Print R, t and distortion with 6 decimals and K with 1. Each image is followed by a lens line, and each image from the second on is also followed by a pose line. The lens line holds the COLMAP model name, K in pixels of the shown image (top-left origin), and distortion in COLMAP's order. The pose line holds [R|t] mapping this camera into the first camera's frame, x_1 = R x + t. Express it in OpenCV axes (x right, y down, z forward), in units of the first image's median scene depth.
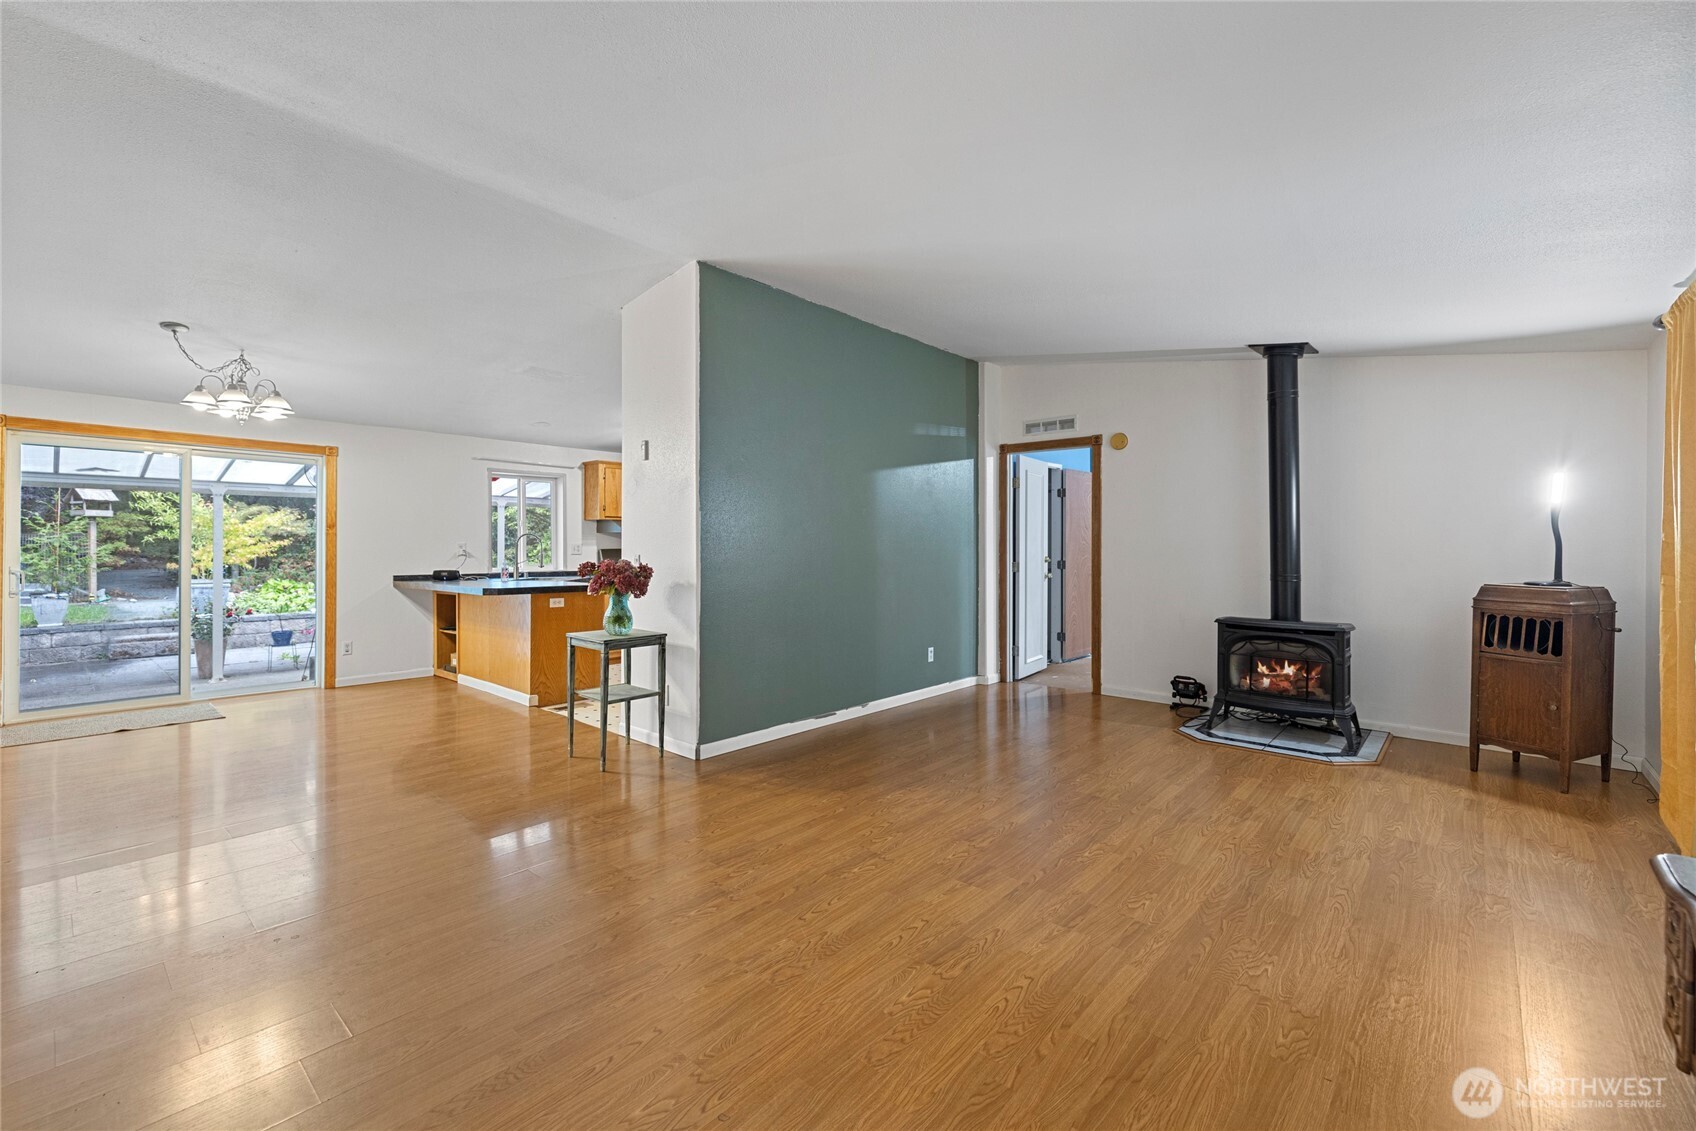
lens RADIAL K [[711.2, 0, 828.5], [0, 711.2, 545.1], [0, 0, 1]] dist [-0.000744, -0.000023]
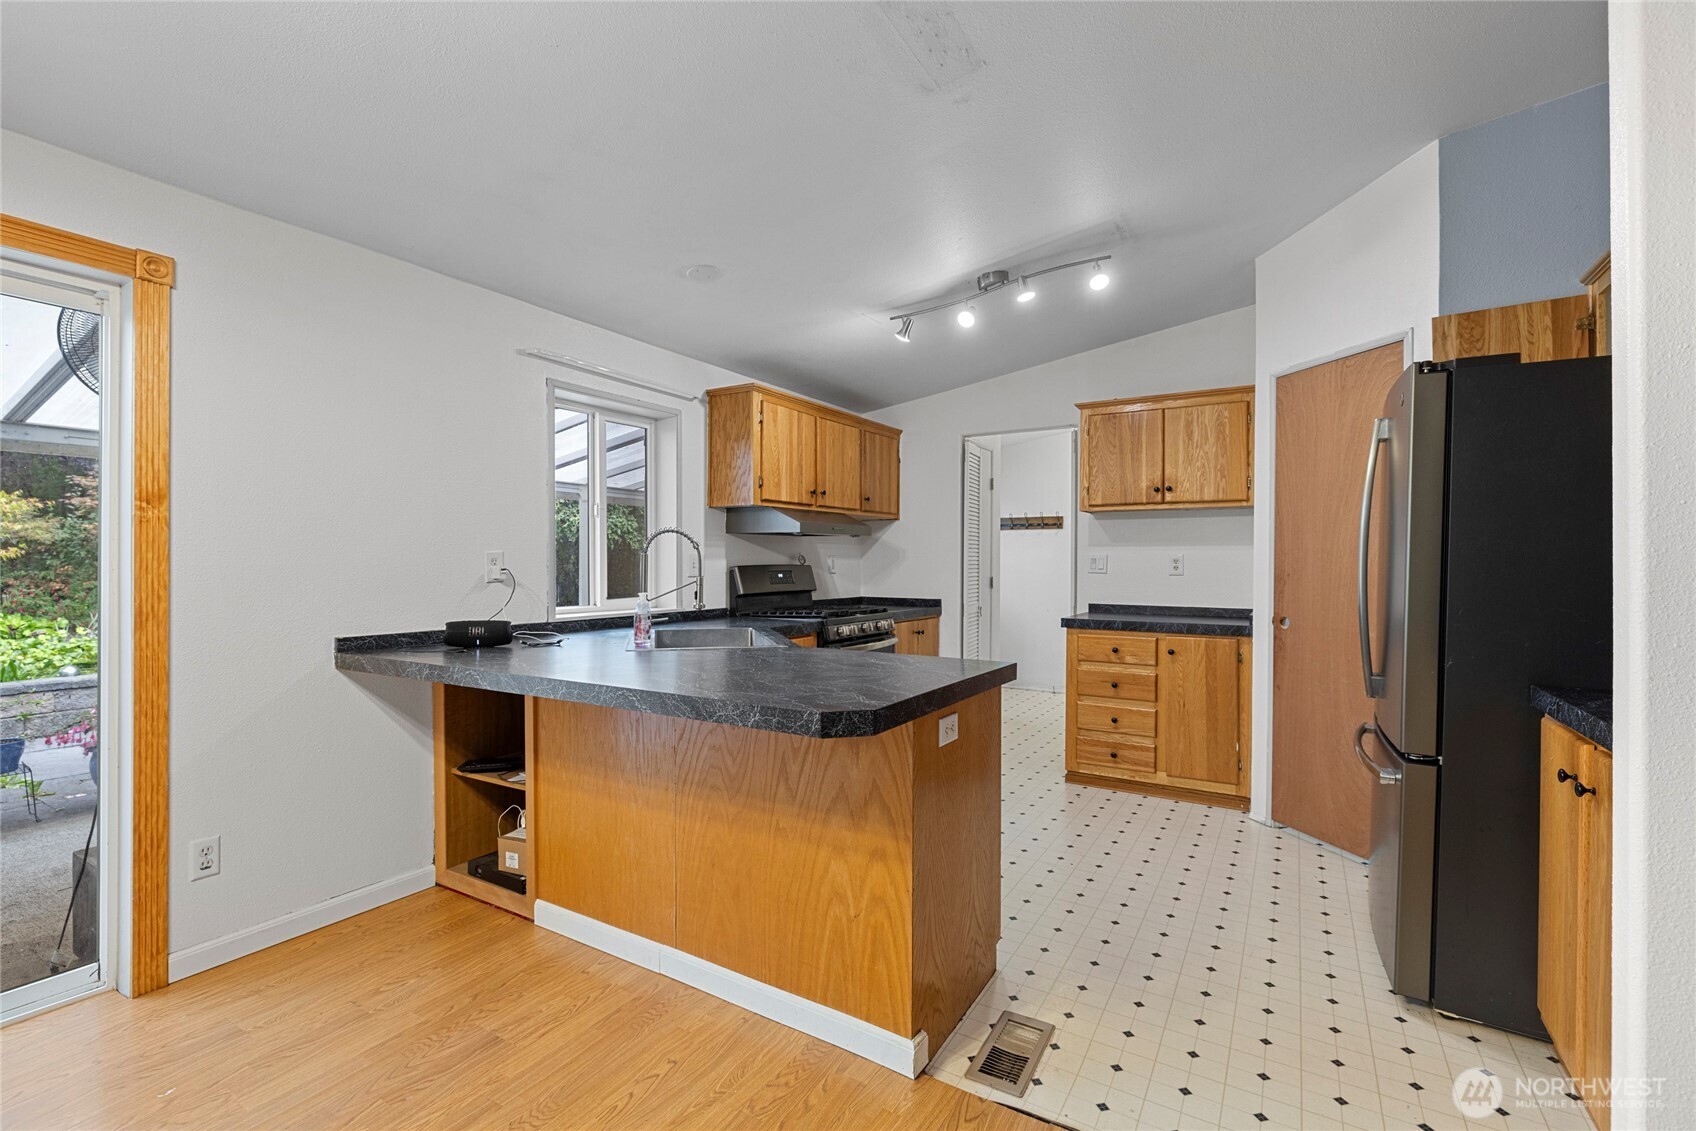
lens RADIAL K [[754.1, 0, 837.0], [0, 754.1, 563.3], [0, 0, 1]] dist [-0.004904, -0.000624]
pose [[0.984470, 0.000657, 0.175549, -0.577880], [-0.001590, 0.999985, 0.005169, 0.001684], [-0.175543, -0.005368, 0.984457, 0.775470]]
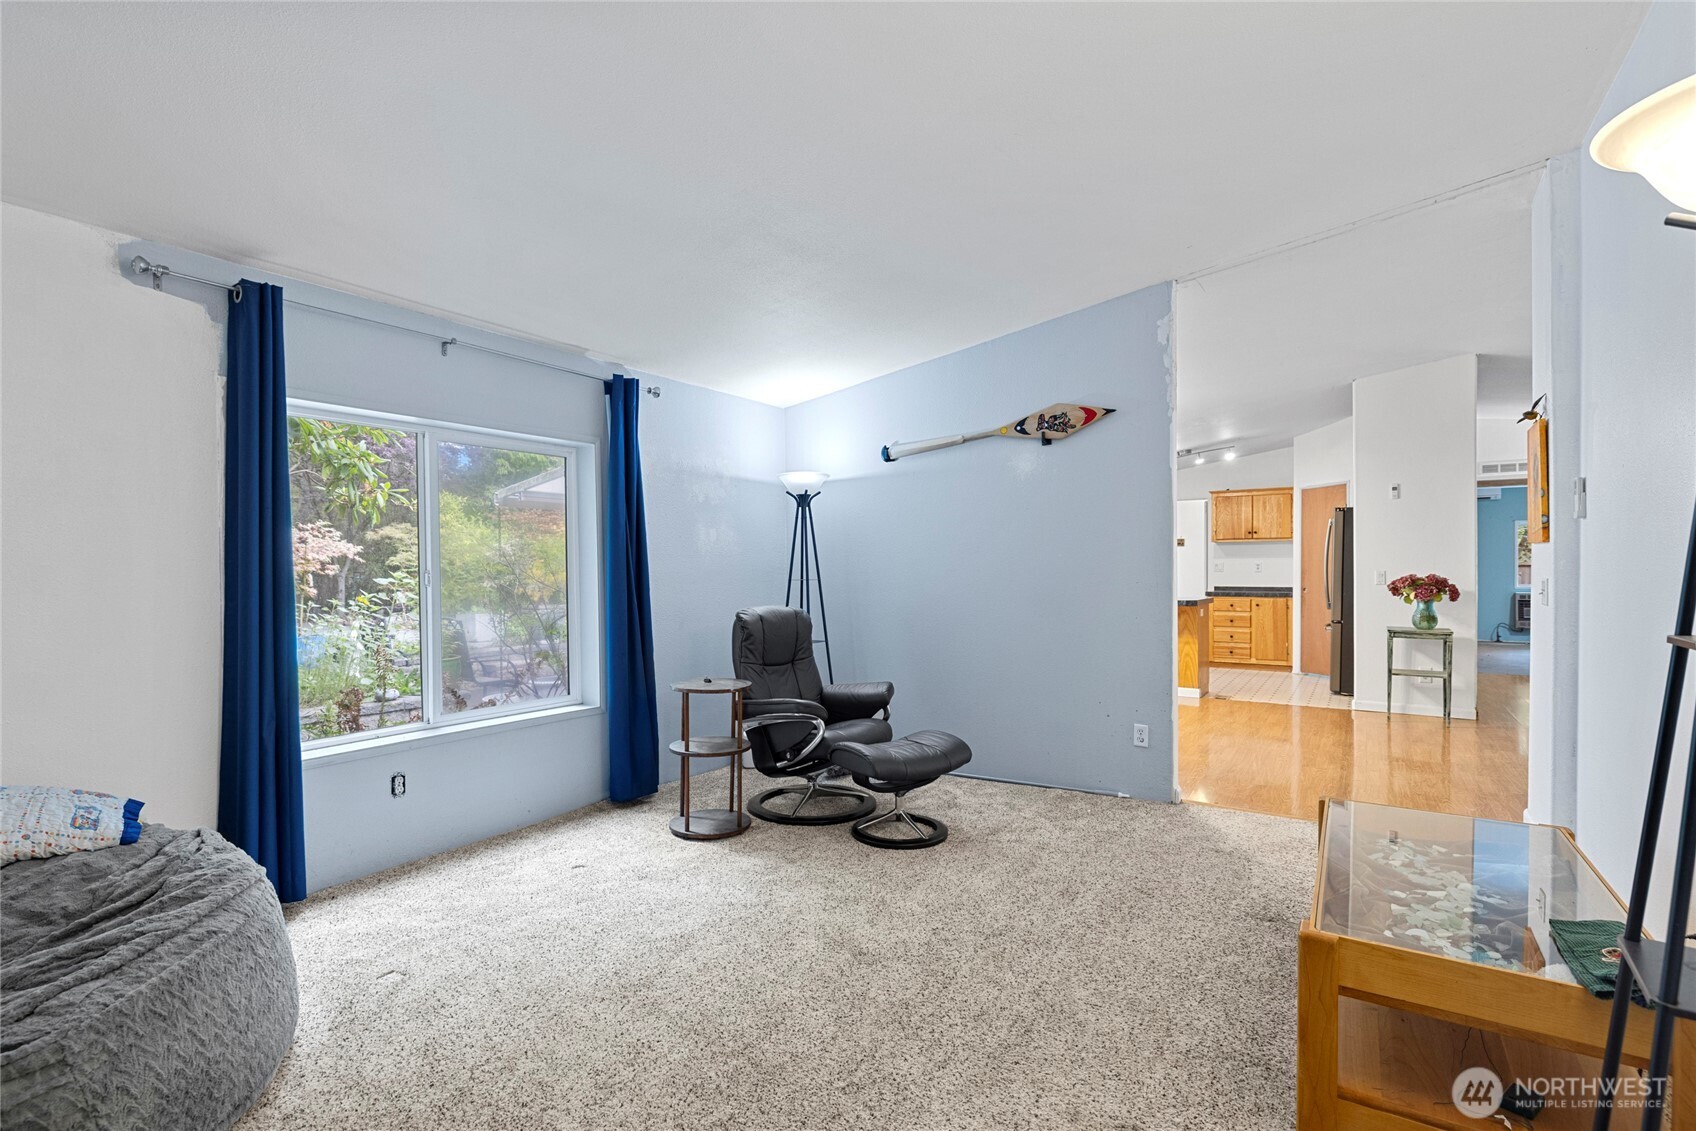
lens RADIAL K [[815.1, 0, 846.7], [0, 815.1, 566.6], [0, 0, 1]] dist [-0.001114, -0.000254]
pose [[0.988484, -0.006122, 0.151200, -1.363262], [0.005603, 0.999977, 0.003860, -0.007037], [-0.151220, -0.002968, 0.988496, -0.292444]]
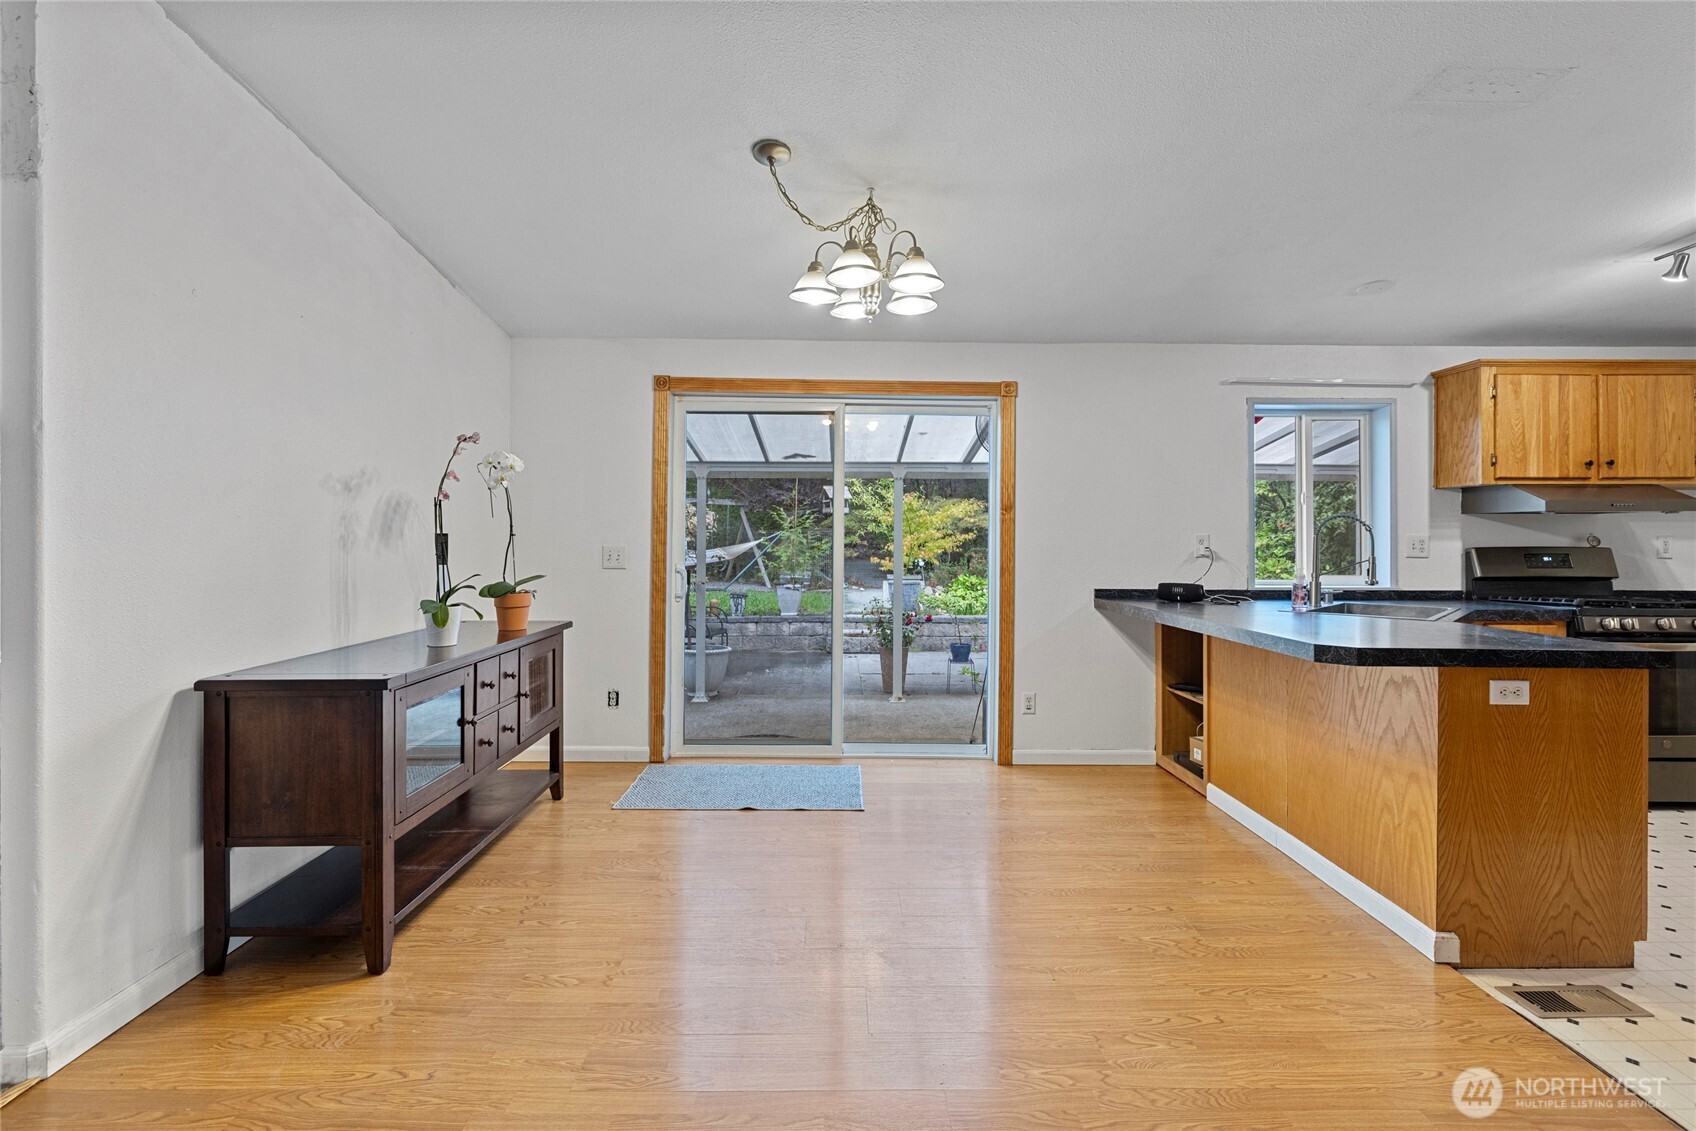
lens RADIAL K [[754.1, 0, 847.8], [0, 754.1, 537.9], [0, 0, 1]] dist [-0.004904, -0.000624]
pose [[0.675433, 0.000397, -0.737421, -0.387238], [-0.002715, 0.999994, -0.001949, 0.002115], [0.737416, 0.003319, 0.675431, 0.569254]]
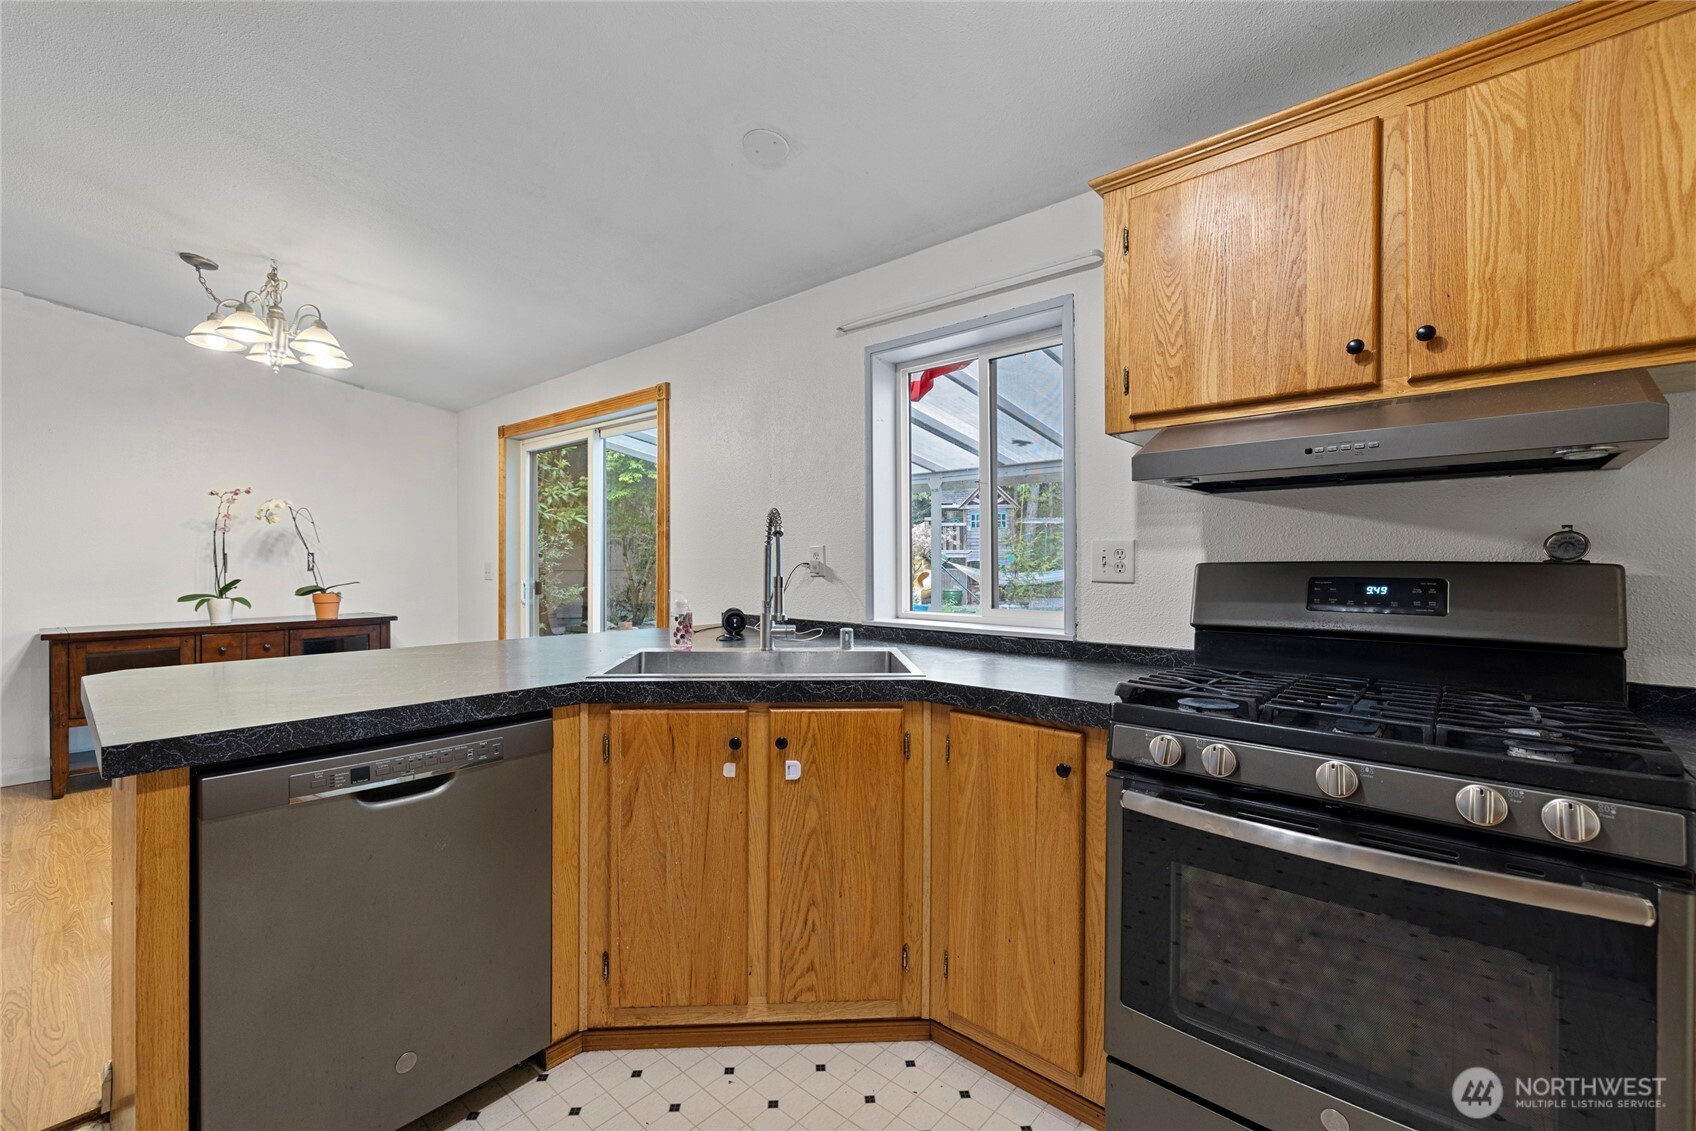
lens RADIAL K [[711.2, 0, 868.0], [0, 711.2, 564.5], [0, 0, 1]] dist [-0.000744, -0.000023]
pose [[0.014767, 0.007957, -0.999859, -0.146368], [0.001920, 0.999966, 0.007987, 0.006812], [0.999889, -0.002037, 0.014751, 1.491898]]
